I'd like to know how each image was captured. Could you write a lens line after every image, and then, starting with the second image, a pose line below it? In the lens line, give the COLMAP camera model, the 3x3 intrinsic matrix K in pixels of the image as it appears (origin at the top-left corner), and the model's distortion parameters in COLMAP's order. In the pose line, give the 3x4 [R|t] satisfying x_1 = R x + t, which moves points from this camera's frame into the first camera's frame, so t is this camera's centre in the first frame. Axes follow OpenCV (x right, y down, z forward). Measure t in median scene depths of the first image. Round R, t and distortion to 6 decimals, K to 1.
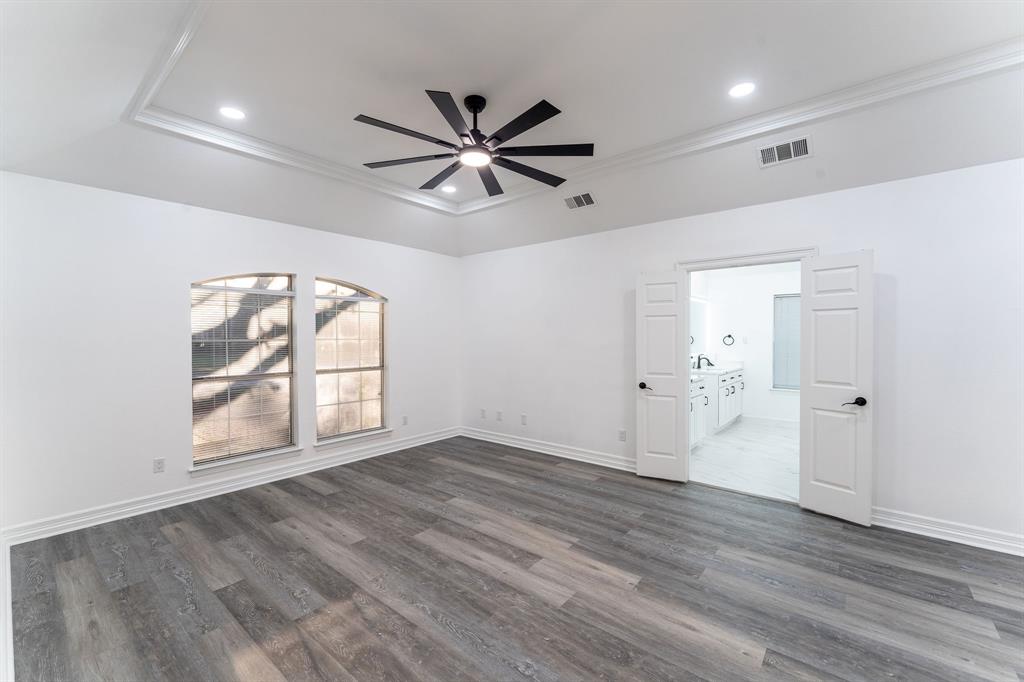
lens RADIAL K [[425.2, 0, 509.3], [0, 425.2, 338.8], [0, 0, 1]] dist [-0.000329, -0.000302]
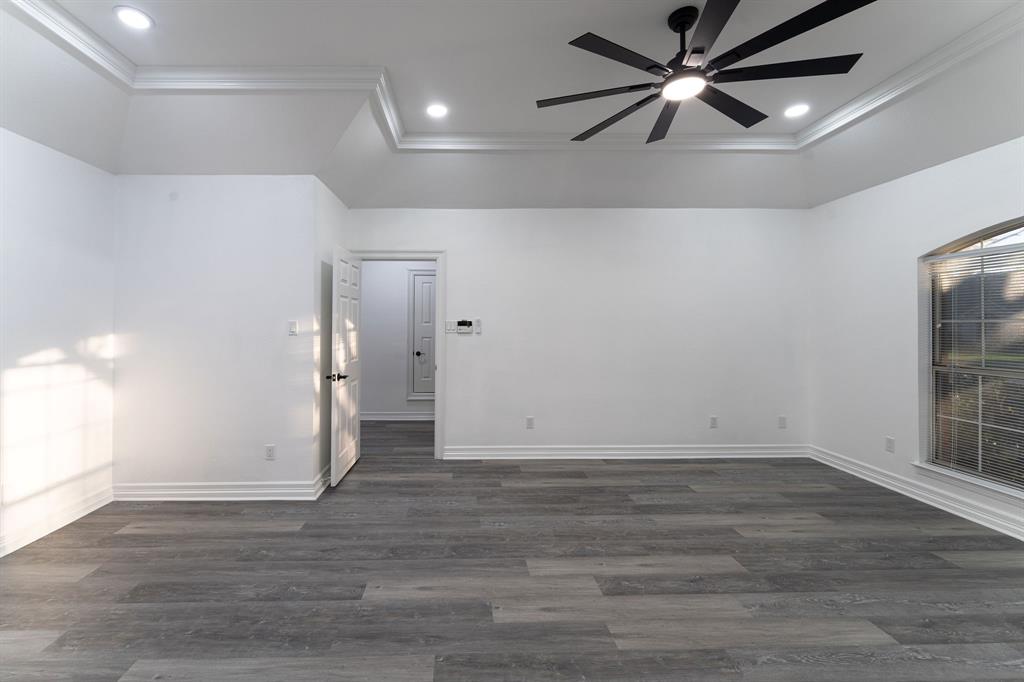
lens RADIAL K [[425.2, 0, 509.3], [0, 425.2, 338.8], [0, 0, 1]] dist [-0.000329, -0.000302]
pose [[-0.702895, 0.026664, -0.710793, 0.749253], [-0.001746, 0.999229, 0.039211, -0.009788], [0.711291, 0.028802, -0.702307, 1.382736]]
